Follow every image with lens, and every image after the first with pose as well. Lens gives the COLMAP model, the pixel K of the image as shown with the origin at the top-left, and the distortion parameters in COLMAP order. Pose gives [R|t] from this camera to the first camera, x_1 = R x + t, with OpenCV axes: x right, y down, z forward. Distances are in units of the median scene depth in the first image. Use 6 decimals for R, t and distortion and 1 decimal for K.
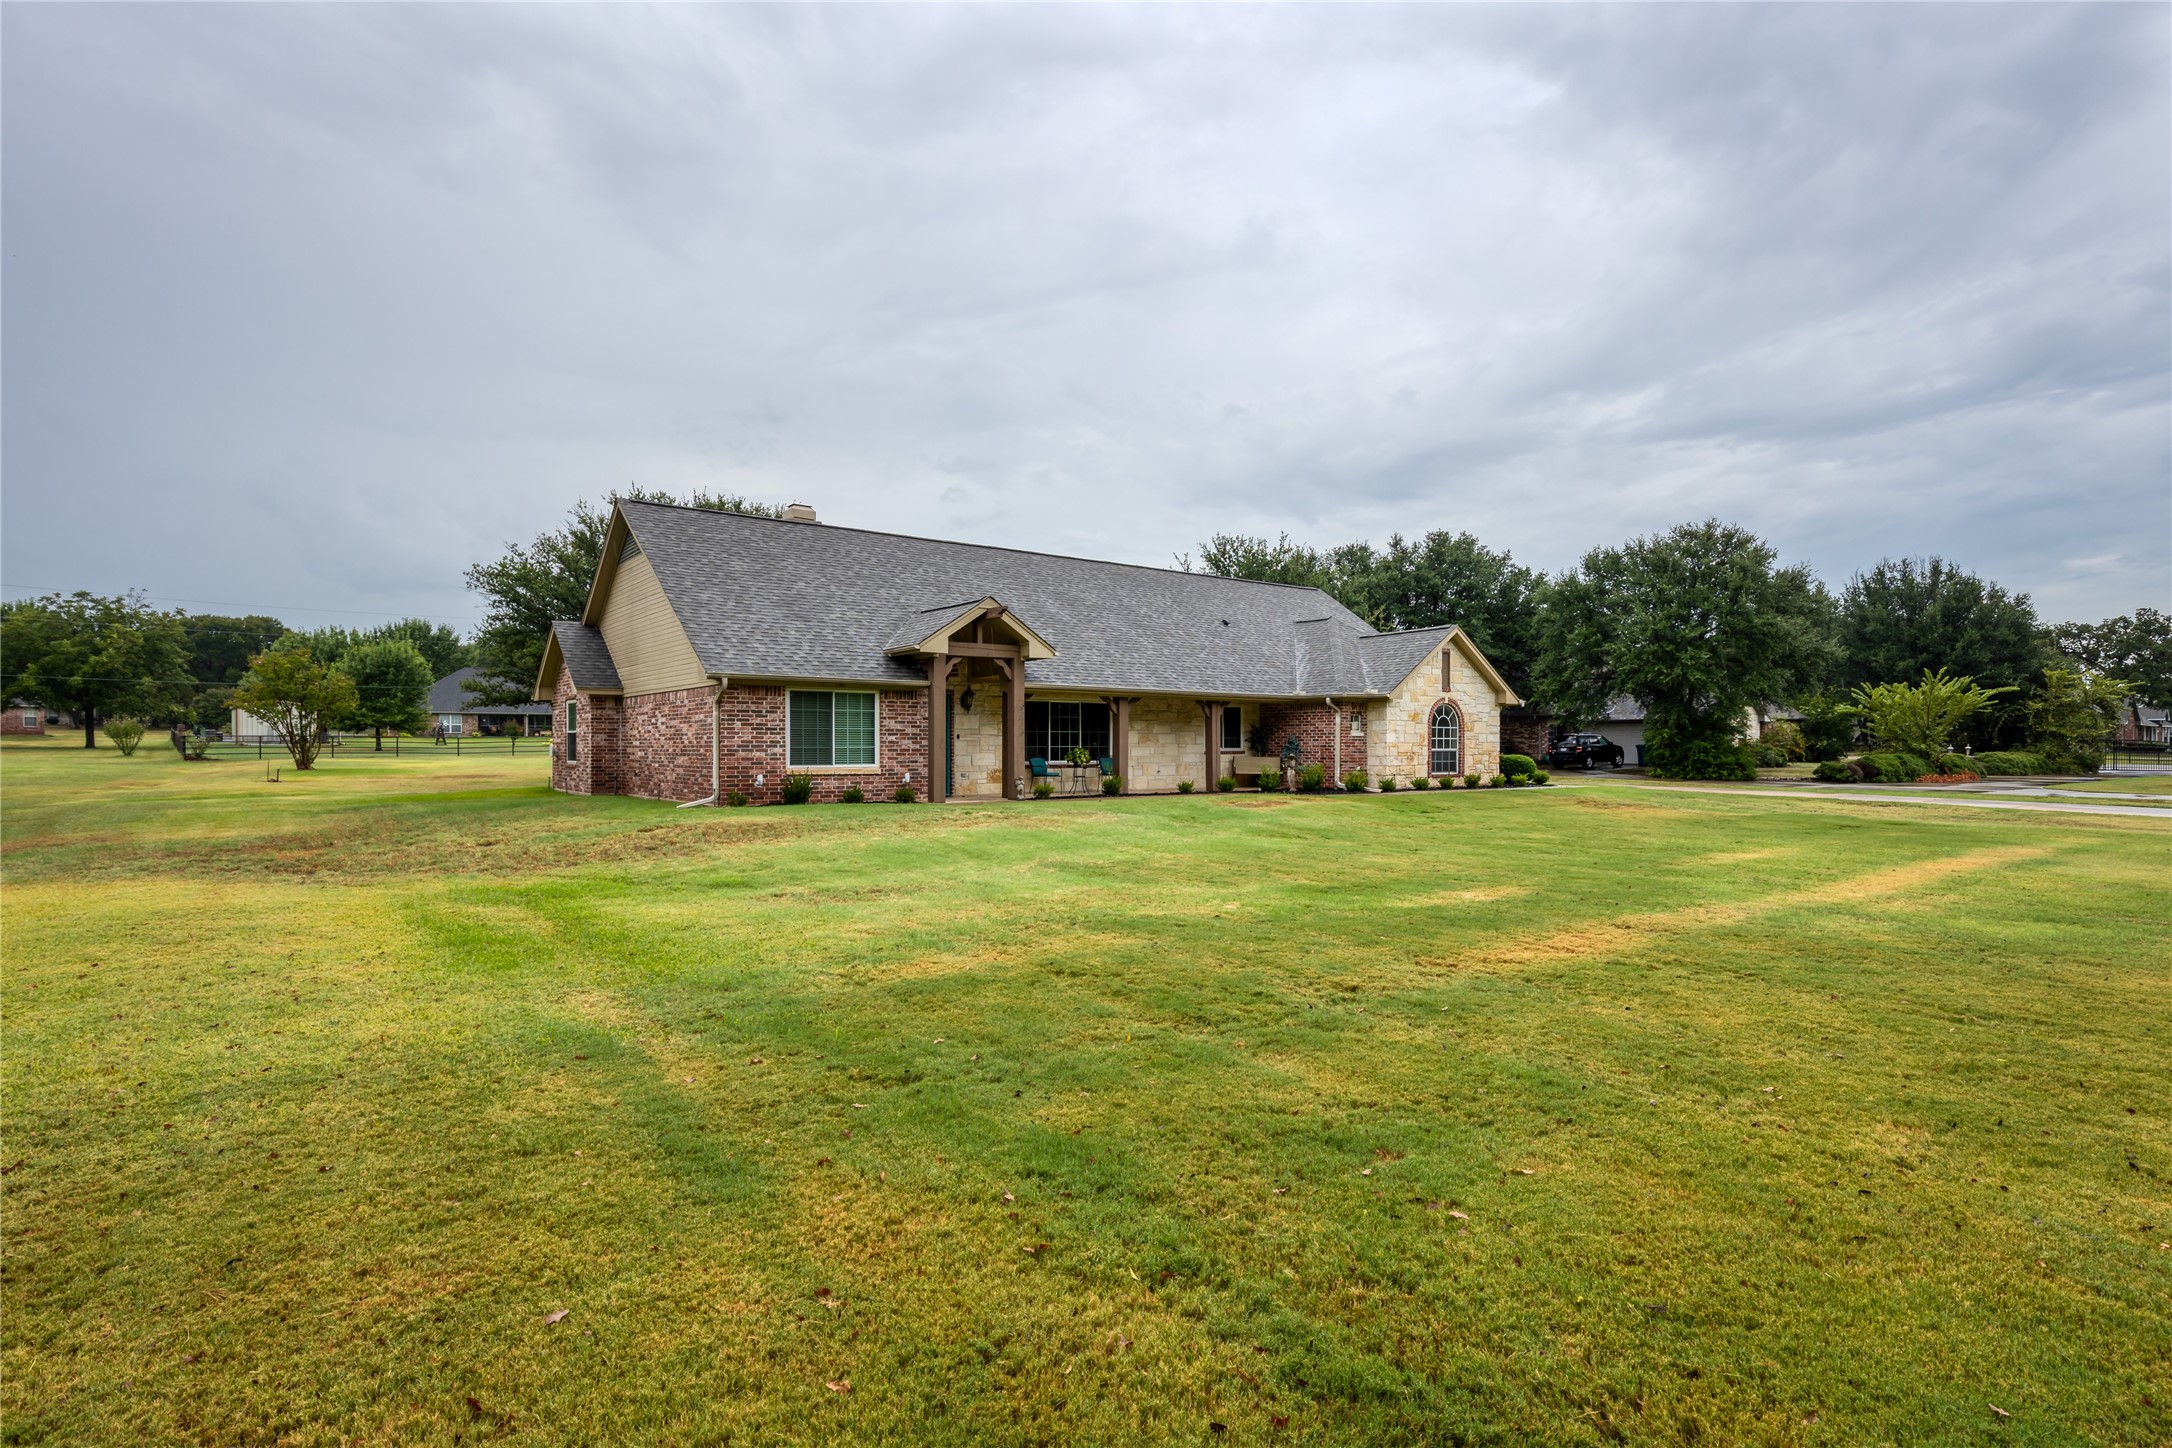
lens RADIAL K [[1084.4, 0, 1091.1], [0, 1084.4, 730.5], [0, 0, 1]] dist [-0.005066, -0.000440]
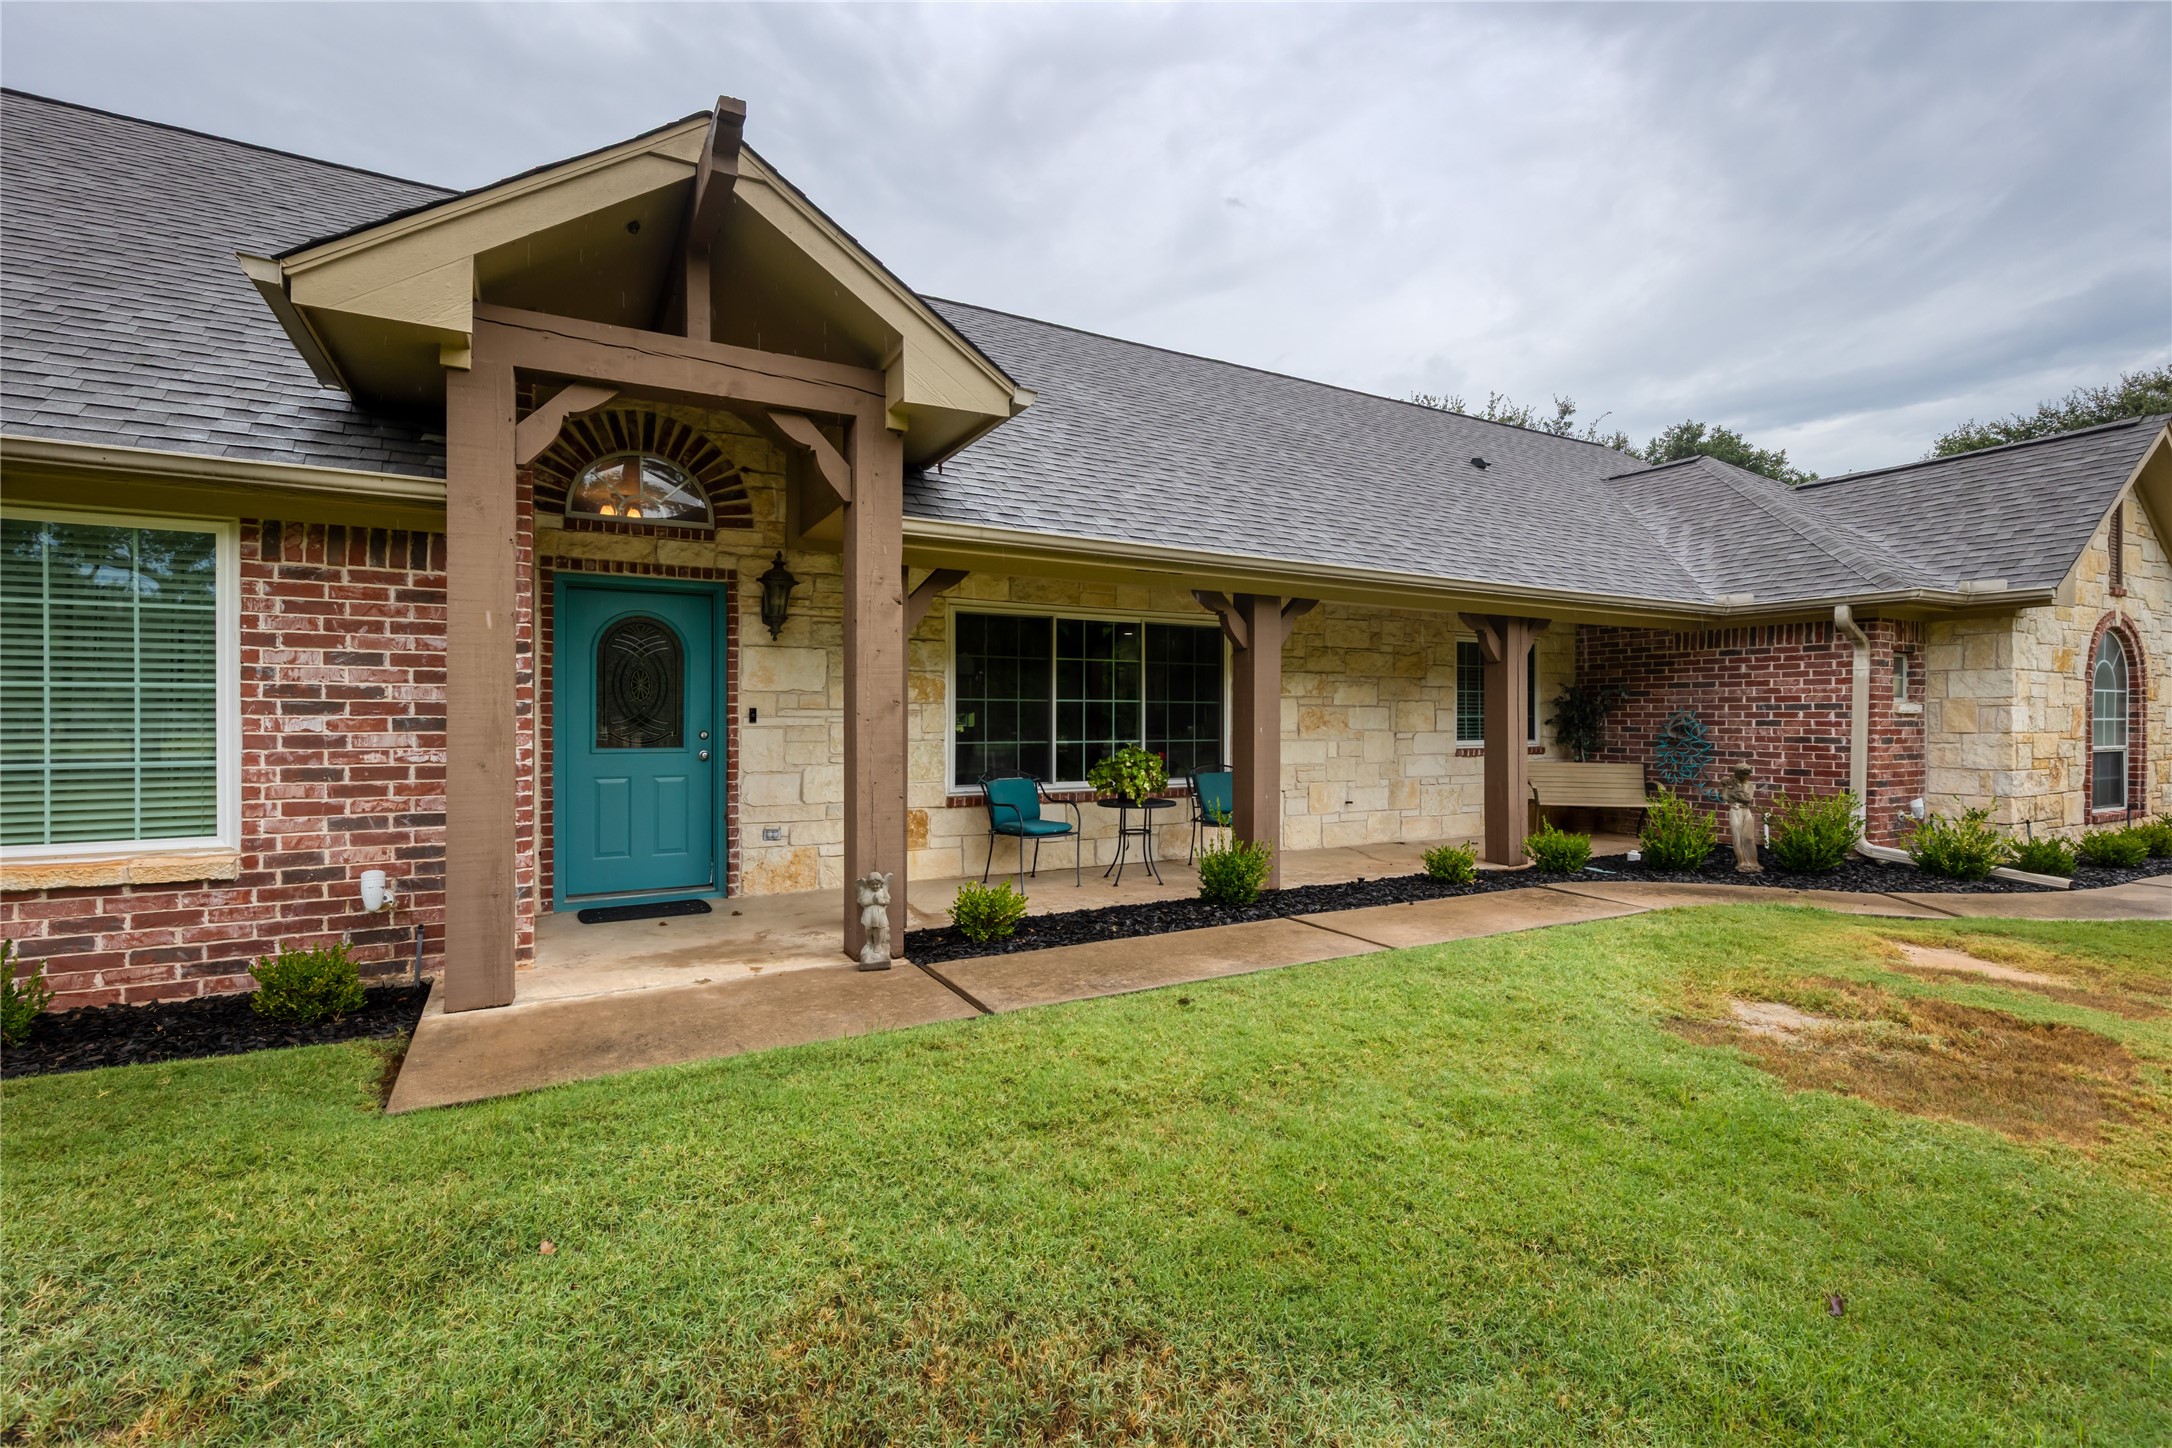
lens RADIAL K [[994.7, 0, 1089.9], [0, 994.7, 726.6], [0, 0, 1]] dist [0.002636, 0.000346]
pose [[0.993692, 0.003266, -0.112097, 0.009800], [-0.000592, 0.999715, 0.023878, 0.001846], [0.112143, -0.023661, 0.993410, 0.645586]]
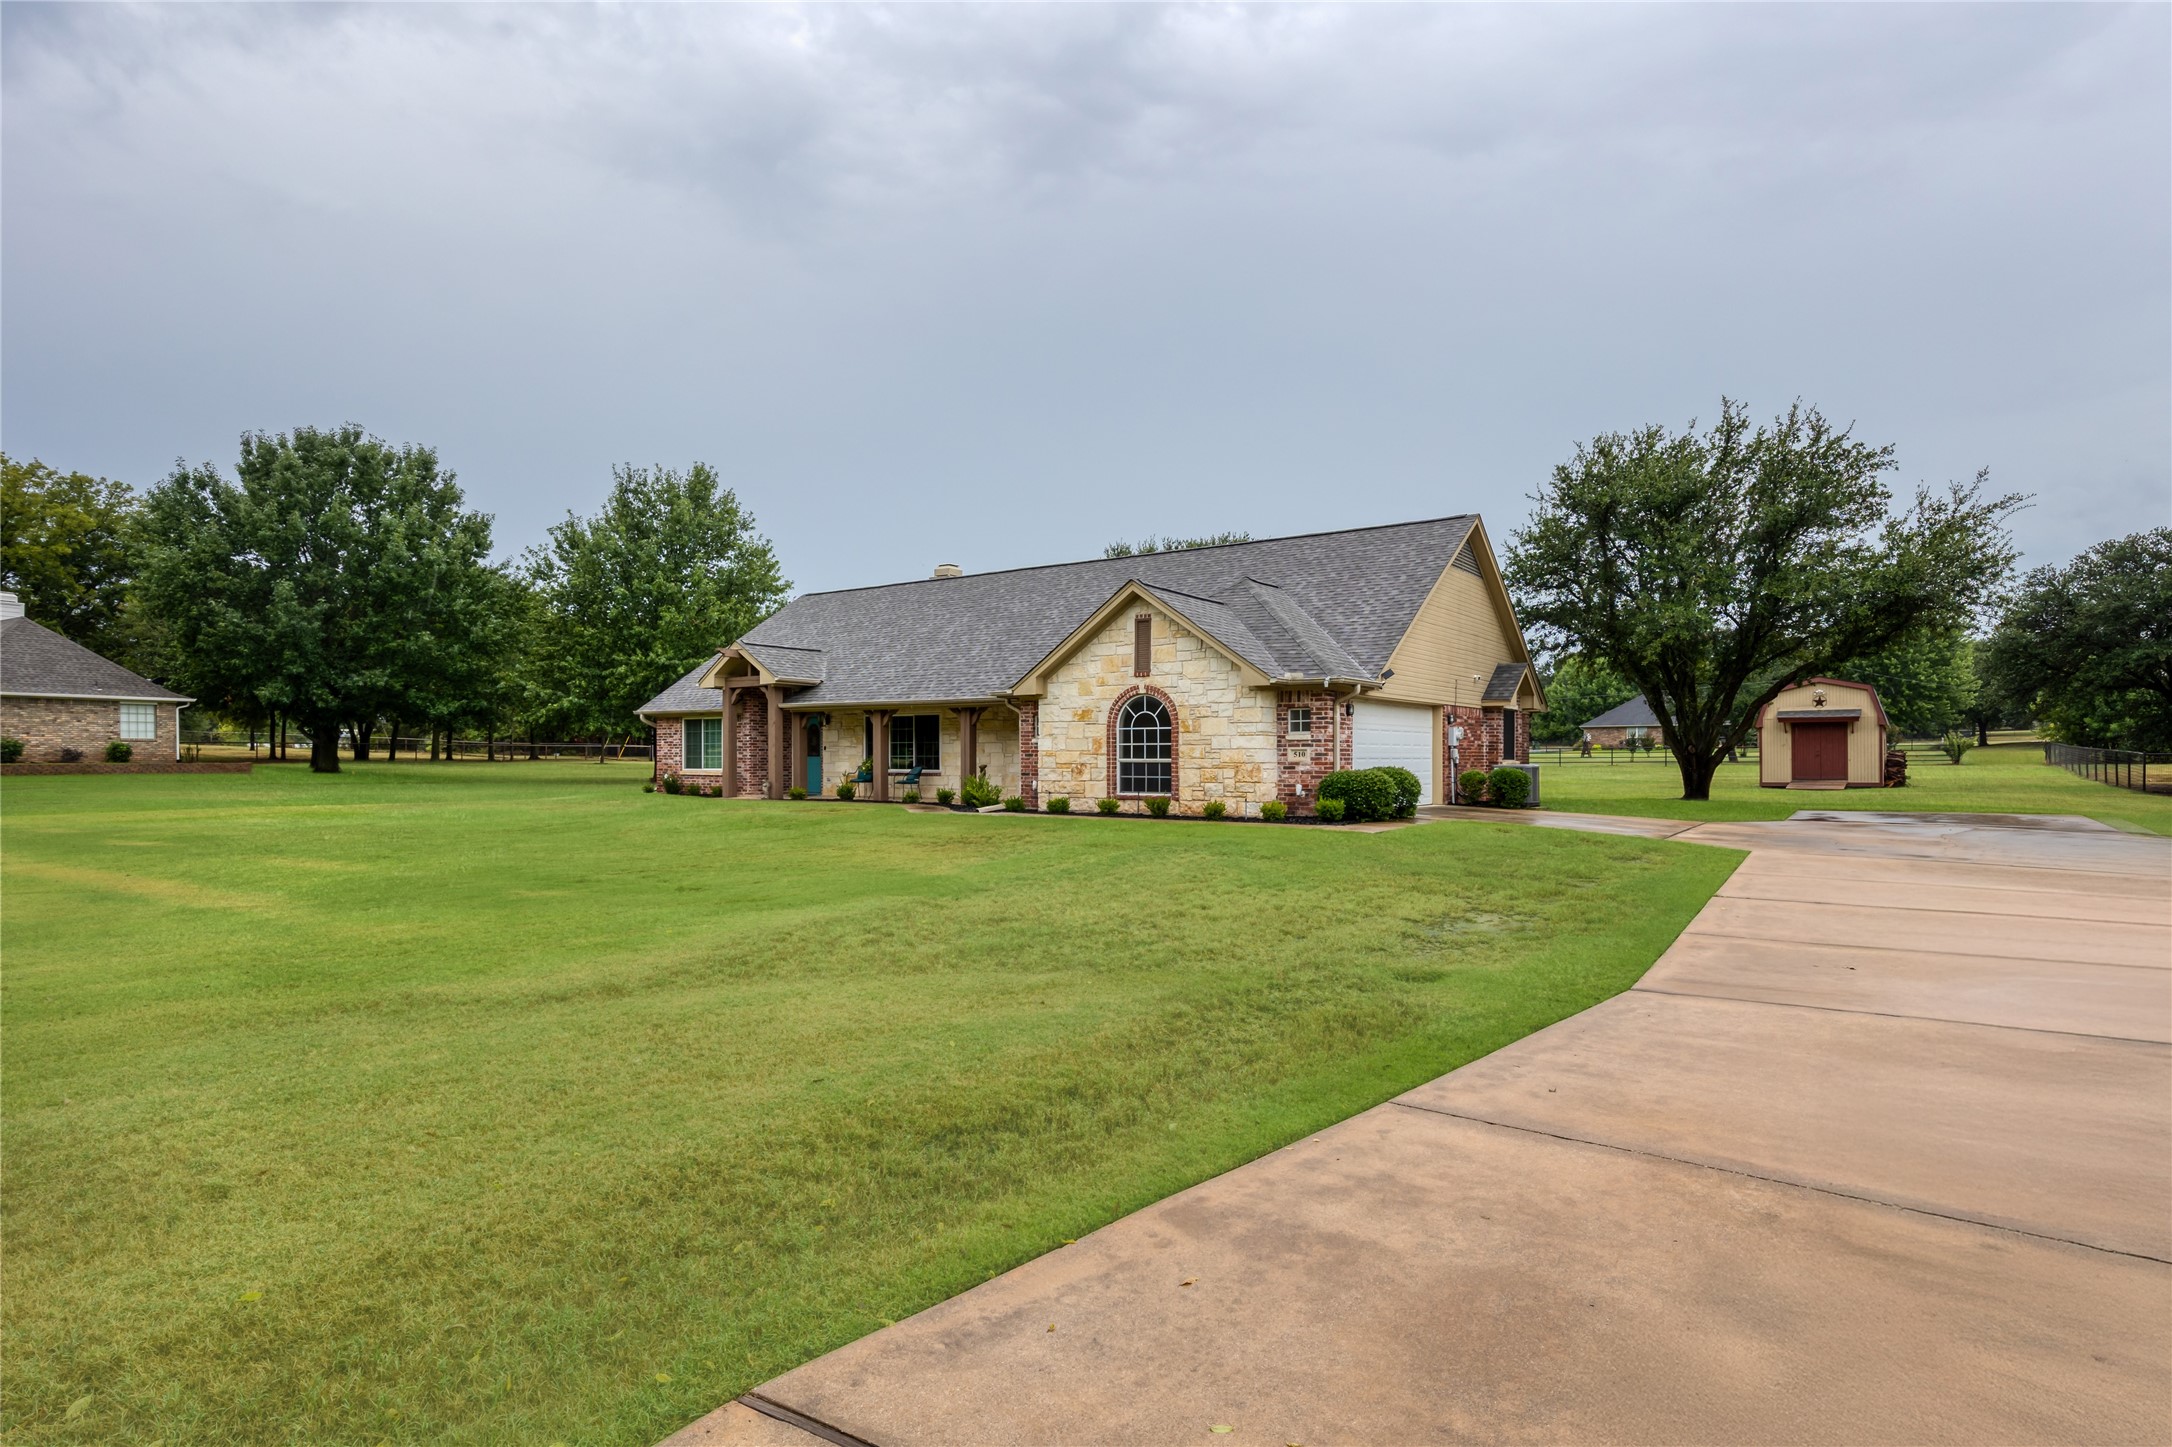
lens RADIAL K [[1084.4, 0, 1088.7], [0, 1084.4, 739.8], [0, 0, 1]] dist [-0.005066, -0.000440]
pose [[0.338322, -0.014702, -0.940916, 1.022172], [0.016029, 0.999823, -0.009859, 0.011506], [0.940894, -0.011747, 0.338498, 0.773966]]
